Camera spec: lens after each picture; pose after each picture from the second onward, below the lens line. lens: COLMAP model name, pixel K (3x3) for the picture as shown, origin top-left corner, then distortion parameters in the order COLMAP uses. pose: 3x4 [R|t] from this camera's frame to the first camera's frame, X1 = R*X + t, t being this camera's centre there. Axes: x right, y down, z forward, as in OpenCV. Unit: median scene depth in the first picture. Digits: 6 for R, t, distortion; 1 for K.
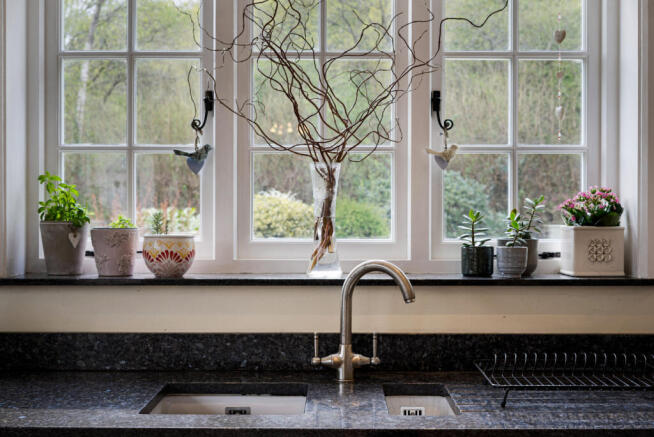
lens RADIAL K [[967.5, 0, 328.9], [0, 967.5, 212.5], [0, 0, 1]] dist [0.004613, 0.000000]
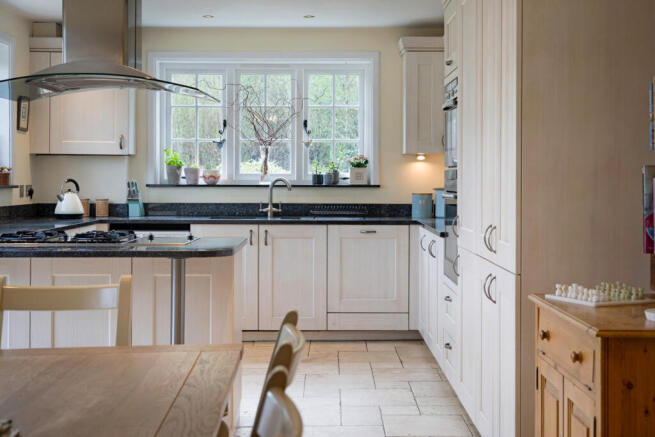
lens RADIAL K [[969.0, 0, 343.2], [0, 969.0, 191.1], [0, 0, 1]] dist [0.004613, 0.000000]
pose [[0.999737, 0.001886, 0.022855, 0.165620], [-0.002161, 0.999925, 0.012044, 0.050078], [-0.022830, -0.012090, 0.999666, -1.935131]]
